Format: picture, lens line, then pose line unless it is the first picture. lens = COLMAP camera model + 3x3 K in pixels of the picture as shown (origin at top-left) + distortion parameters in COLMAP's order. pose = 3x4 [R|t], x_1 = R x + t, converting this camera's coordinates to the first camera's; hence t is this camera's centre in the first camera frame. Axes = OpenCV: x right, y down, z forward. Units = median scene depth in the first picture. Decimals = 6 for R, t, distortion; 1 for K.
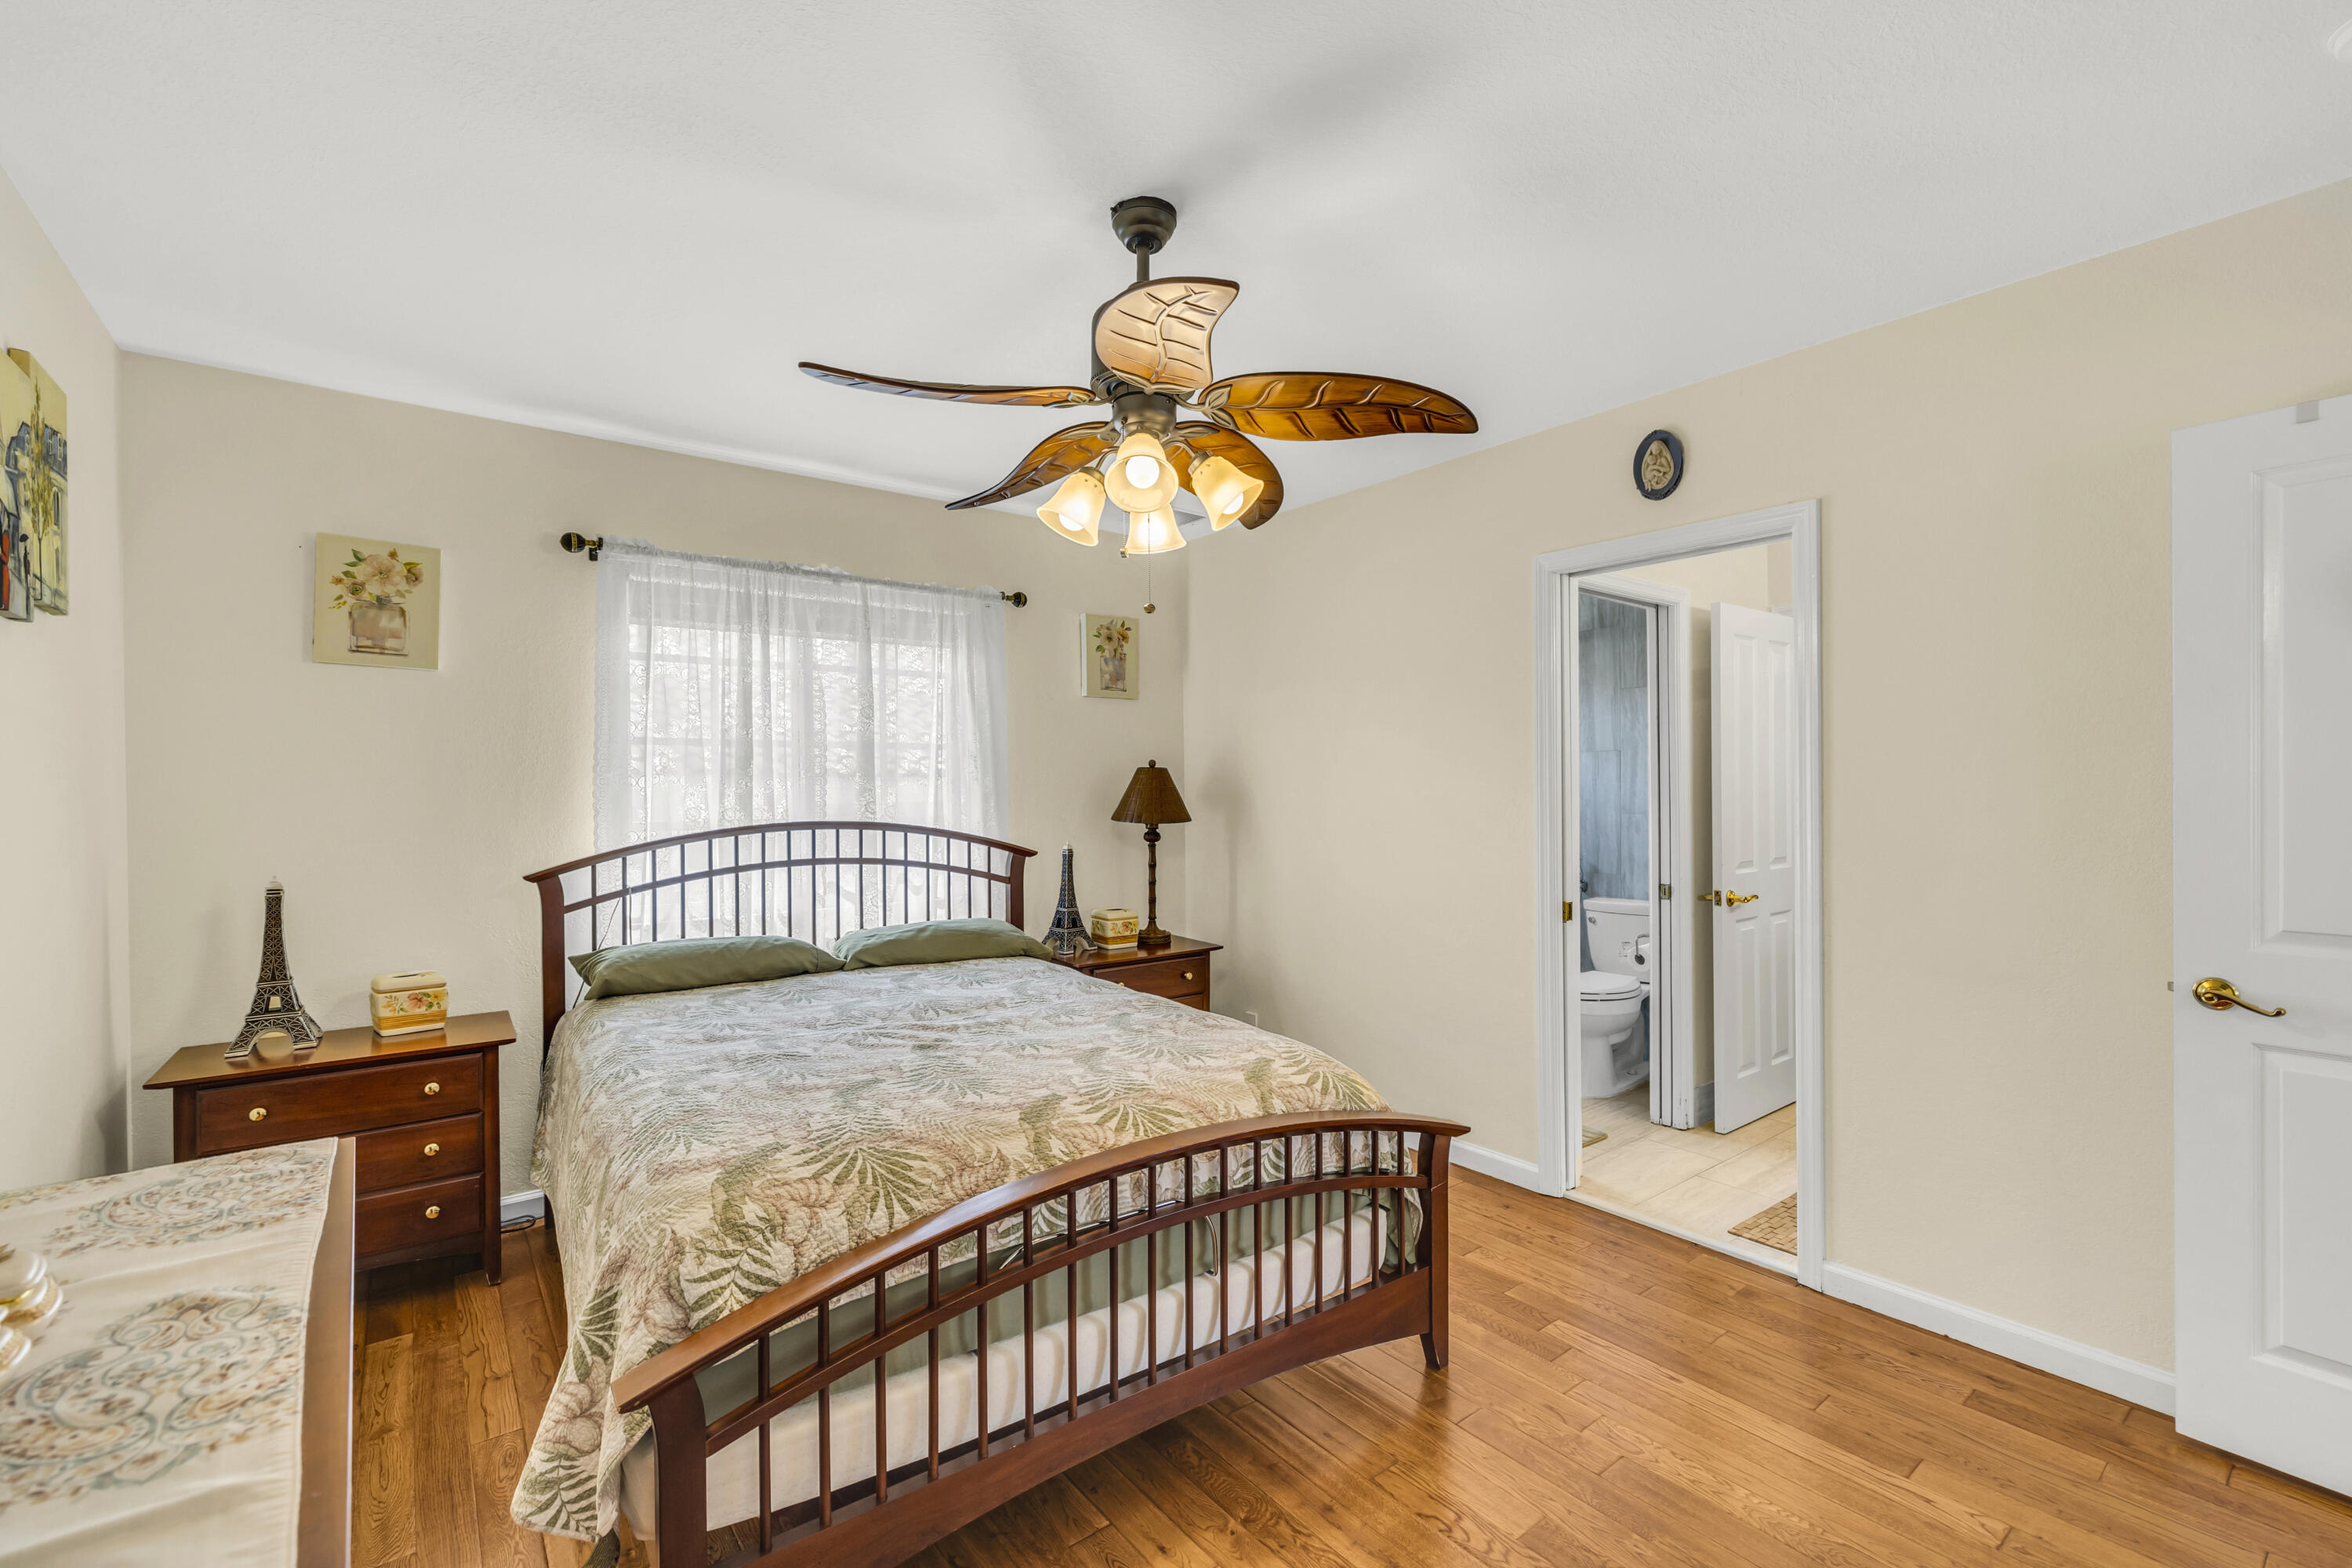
lens RADIAL K [[1009.7, 0, 1174.7], [0, 1009.7, 786.8], [0, 0, 1]] dist [-0.000955, 0.000048]
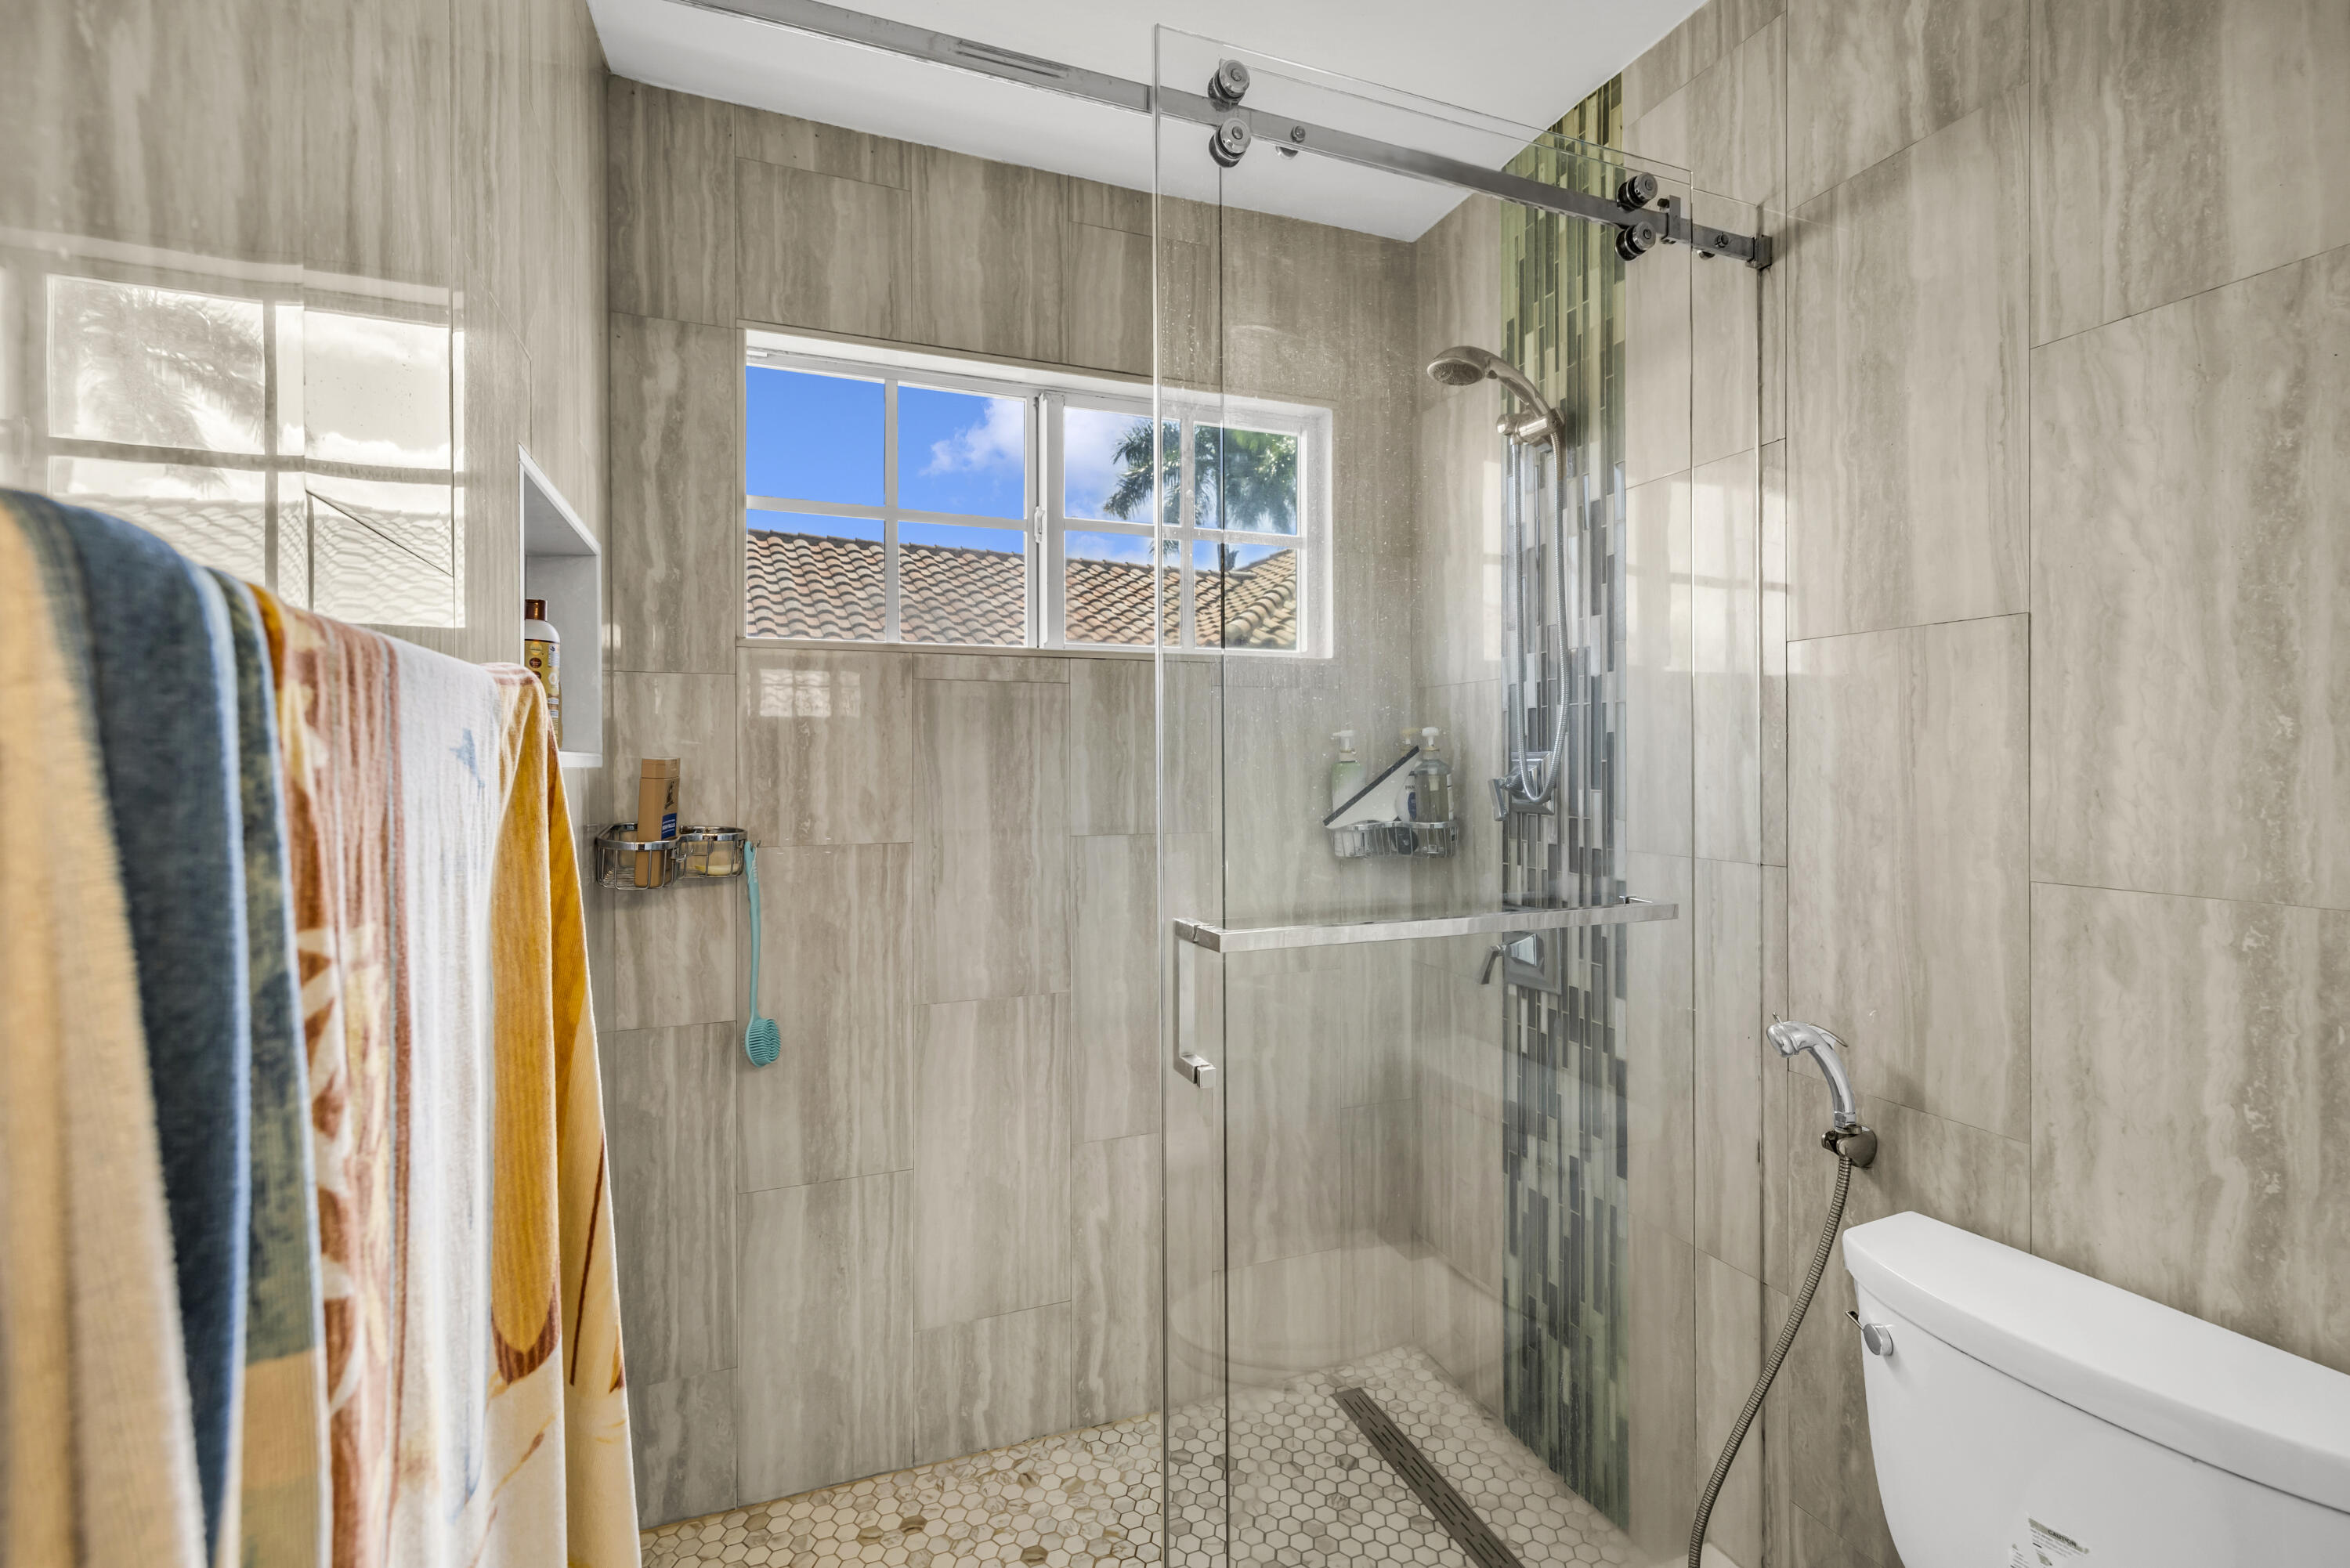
lens RADIAL K [[1008.8, 0, 1175.4], [0, 1008.8, 780.2], [0, 0, 1]] dist [-0.000955, 0.000048]
pose [[0.962626, 0.002780, -0.270821, 0.311552], [0.000151, 0.999942, 0.010803, 0.000010], [0.270836, -0.010440, 0.962569, 0.715364]]
